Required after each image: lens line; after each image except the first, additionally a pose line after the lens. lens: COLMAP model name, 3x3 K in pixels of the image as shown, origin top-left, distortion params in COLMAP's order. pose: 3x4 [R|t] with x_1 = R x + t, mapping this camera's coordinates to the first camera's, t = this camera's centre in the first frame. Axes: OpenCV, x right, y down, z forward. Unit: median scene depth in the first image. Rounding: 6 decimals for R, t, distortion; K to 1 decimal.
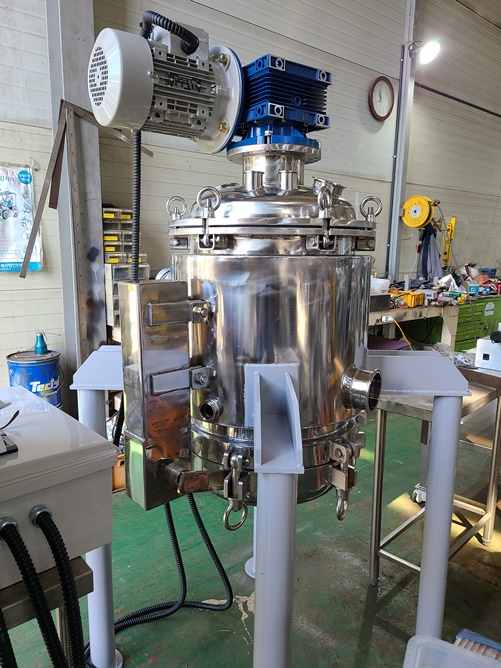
lens RADIAL K [[506.9, 0, 244.5], [0, 506.9, 341.2], [0, 0, 1]] dist [0.066409, -0.049116]
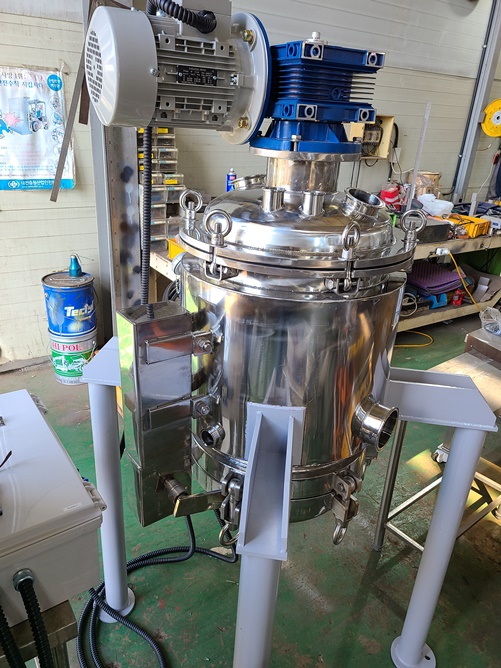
lens RADIAL K [[506.9, 0, 244.8], [0, 506.9, 339.5], [0, 0, 1]] dist [0.066409, -0.049116]
pose [[0.992614, 0.085614, -0.085953, 0.043935], [-0.063202, 0.969695, 0.236001, -0.191717], [0.103554, -0.228825, 0.967944, 0.073650]]
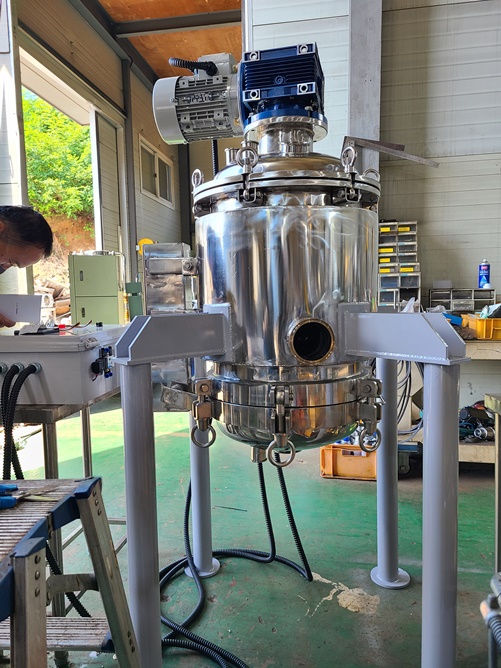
lens RADIAL K [[506.9, 0, 244.4], [0, 506.9, 337.4], [0, 0, 1]] dist [0.066409, -0.049116]
pose [[0.637407, 0.040476, -0.769463, 0.665216], [-0.116595, 0.992187, -0.044393, 0.107764], [0.761654, 0.118012, 0.637147, 0.202266]]
